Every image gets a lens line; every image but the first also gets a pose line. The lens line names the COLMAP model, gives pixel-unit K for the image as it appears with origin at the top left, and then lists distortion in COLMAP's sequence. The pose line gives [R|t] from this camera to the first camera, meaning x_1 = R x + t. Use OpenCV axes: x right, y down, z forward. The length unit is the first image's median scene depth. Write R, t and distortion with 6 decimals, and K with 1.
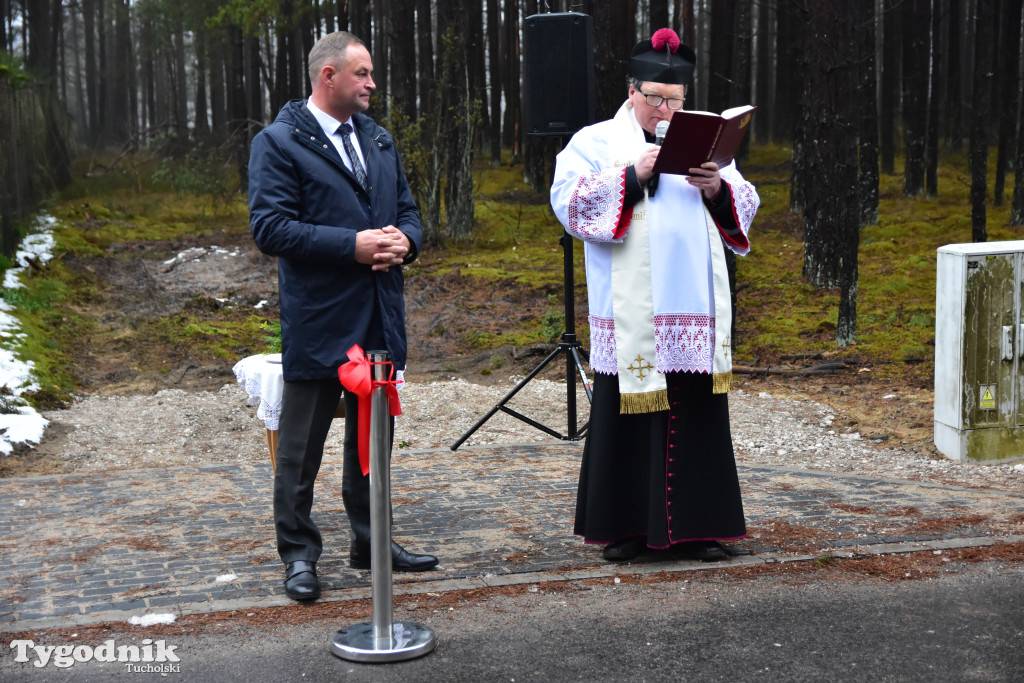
lens RADIAL K [[1828.5, 0, 514.8], [0, 1828.5, 354.9], [0, 0, 1]] dist [0.132487, 0.188533]
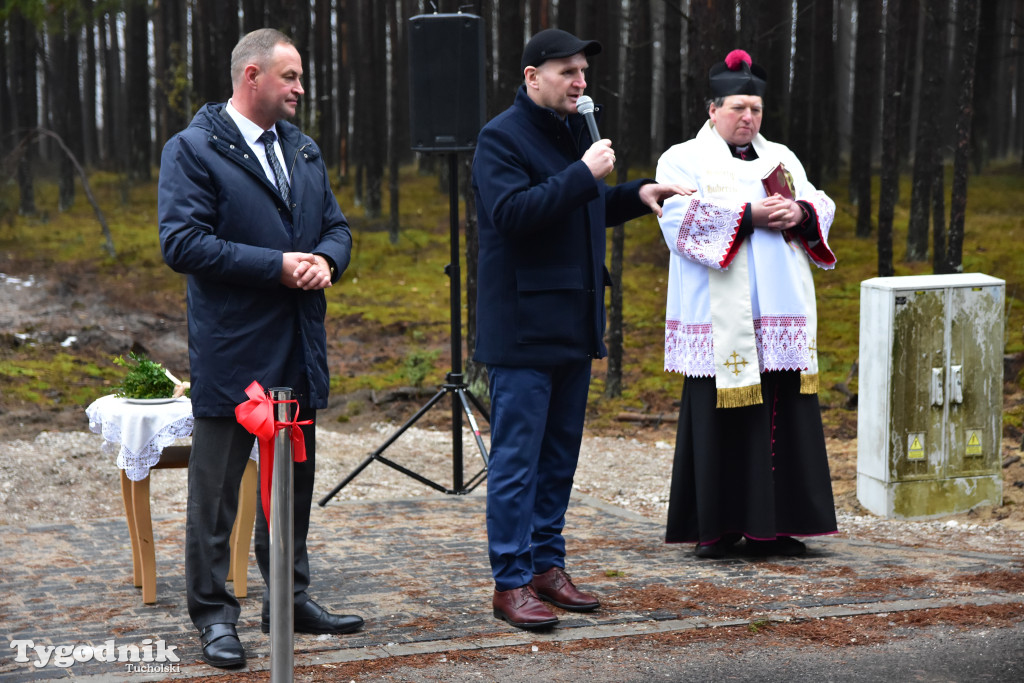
lens RADIAL K [[2091.7, 0, 509.6], [0, 2091.7, 346.2], [0, 0, 1]] dist [0.196326, 0.262582]
pose [[0.995511, 0.006505, 0.094422, -0.040922], [-0.003755, 0.999565, -0.029268, 0.004629], [-0.094572, 0.028782, 0.995102, -0.014414]]
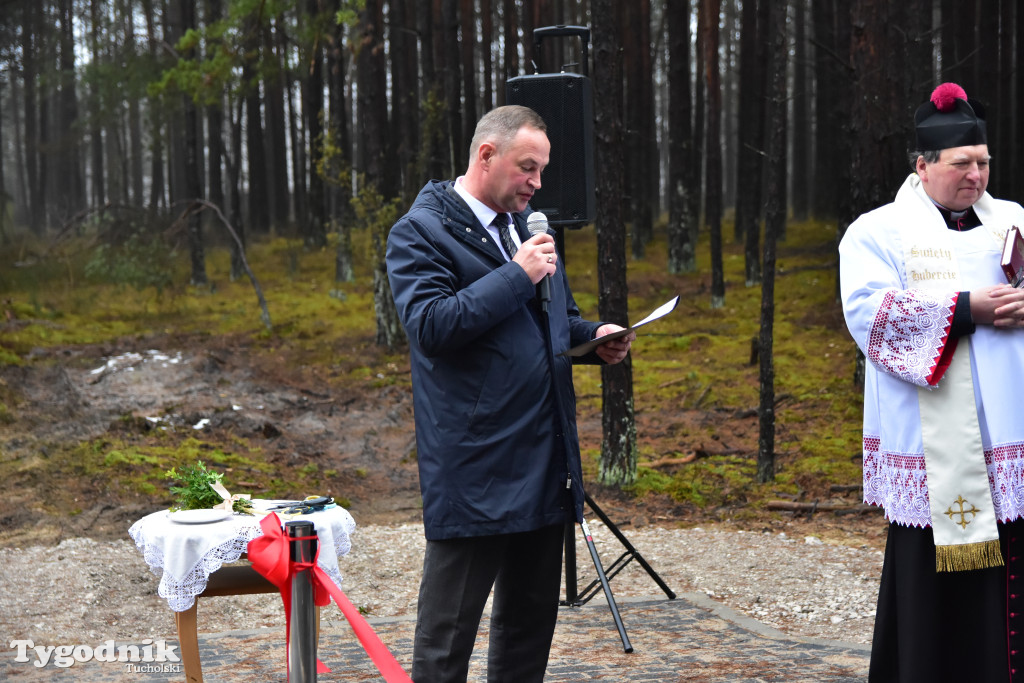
lens RADIAL K [[2063.6, 0, 518.1], [0, 2063.6, 342.2], [0, 0, 1]] dist [0.195419, 0.034179]
pose [[0.999958, -0.008845, -0.002473, 0.011667], [0.008696, 0.998462, -0.054760, -0.019019], [0.002954, 0.054736, 0.998496, 0.098458]]
